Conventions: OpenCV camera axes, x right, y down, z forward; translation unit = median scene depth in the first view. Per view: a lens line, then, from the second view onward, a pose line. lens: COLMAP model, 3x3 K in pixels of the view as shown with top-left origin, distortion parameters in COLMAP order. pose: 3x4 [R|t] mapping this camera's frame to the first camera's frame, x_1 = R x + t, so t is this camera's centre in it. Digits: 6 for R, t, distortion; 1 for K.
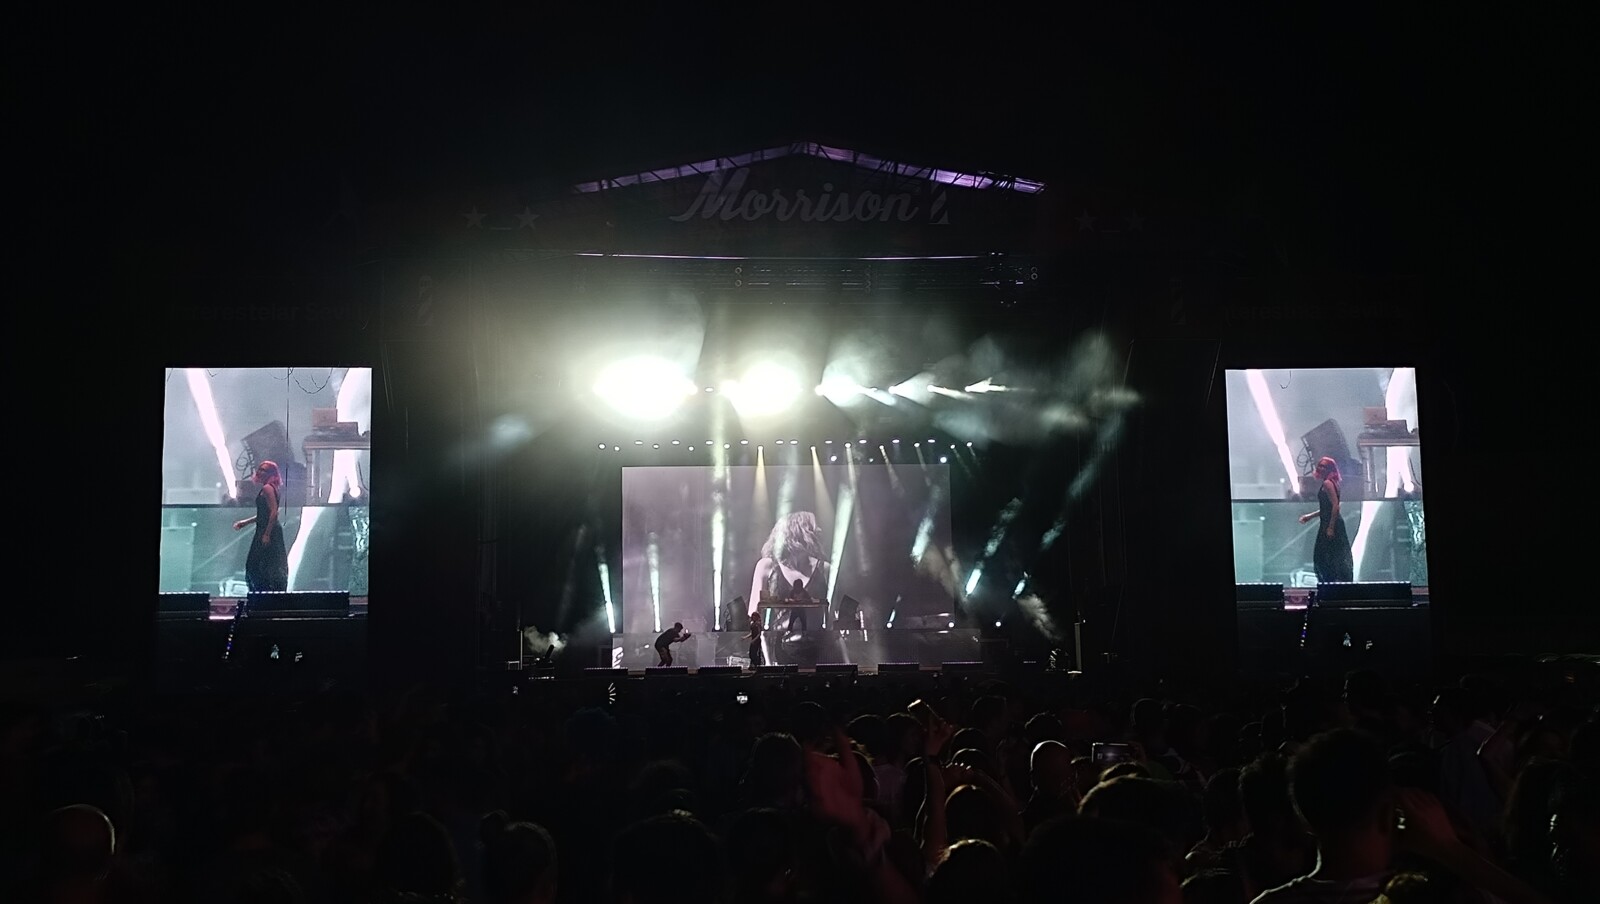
lens RADIAL K [[1087.2, 0, 802.3], [0, 1087.2, 445.2], [0, 0, 1]] dist [0.008666, 0.001023]
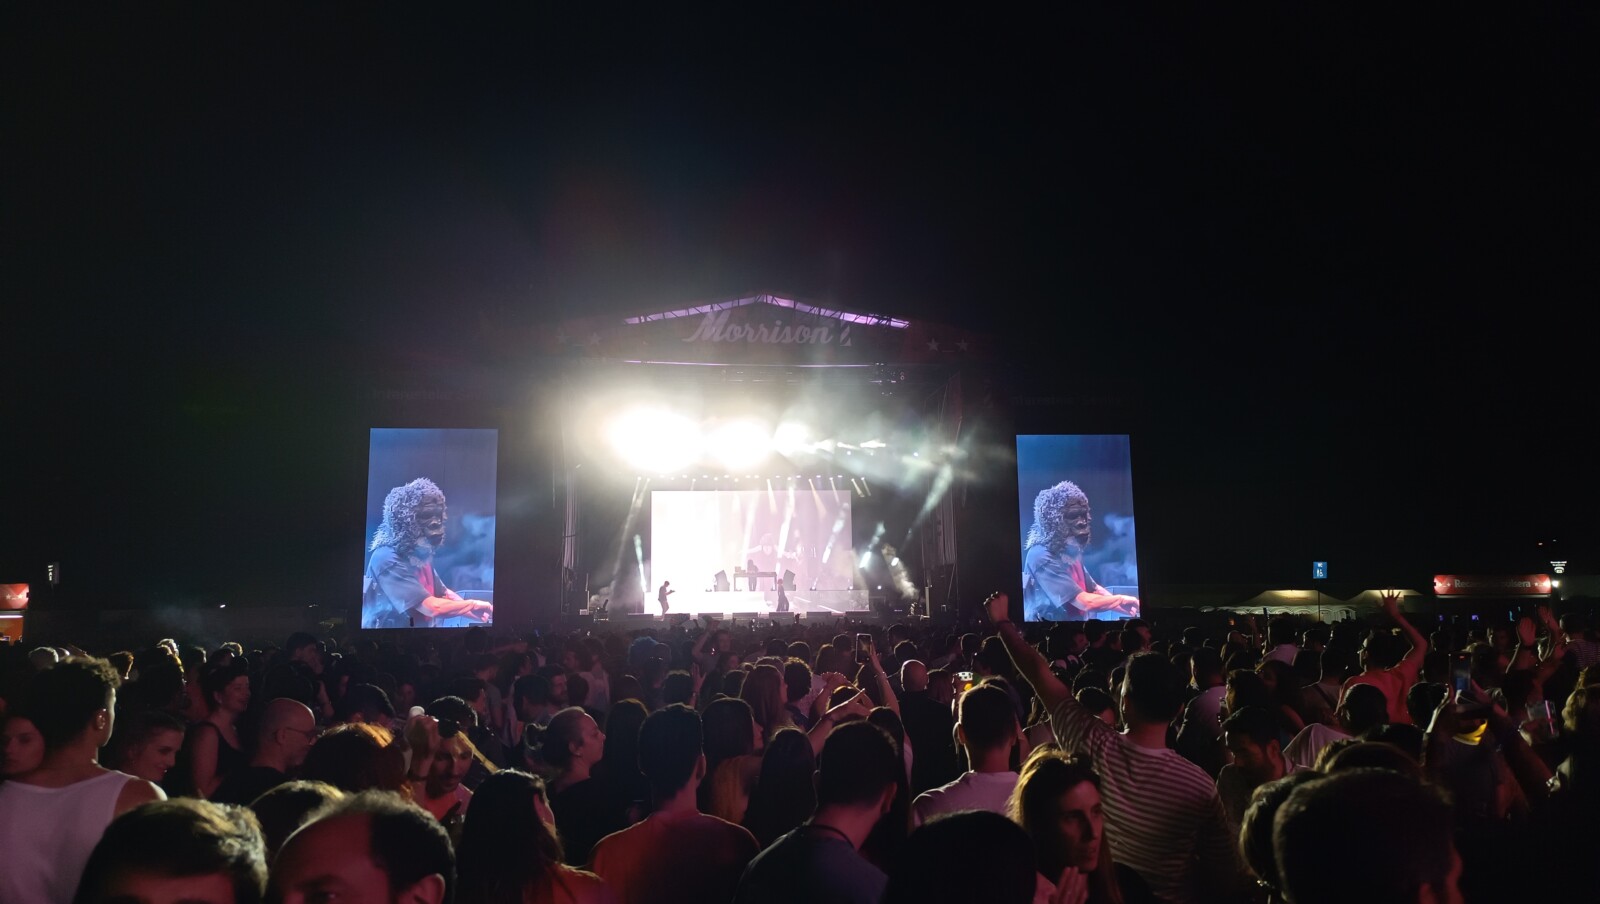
lens RADIAL K [[1087.2, 0, 806.4], [0, 1087.2, 454.0], [0, 0, 1]] dist [0.008666, 0.001023]
pose [[0.998270, 0.008629, 0.058161, -0.028137], [-0.005836, 0.998829, -0.048026, 0.041011], [-0.058508, 0.047603, 0.997151, -0.638081]]
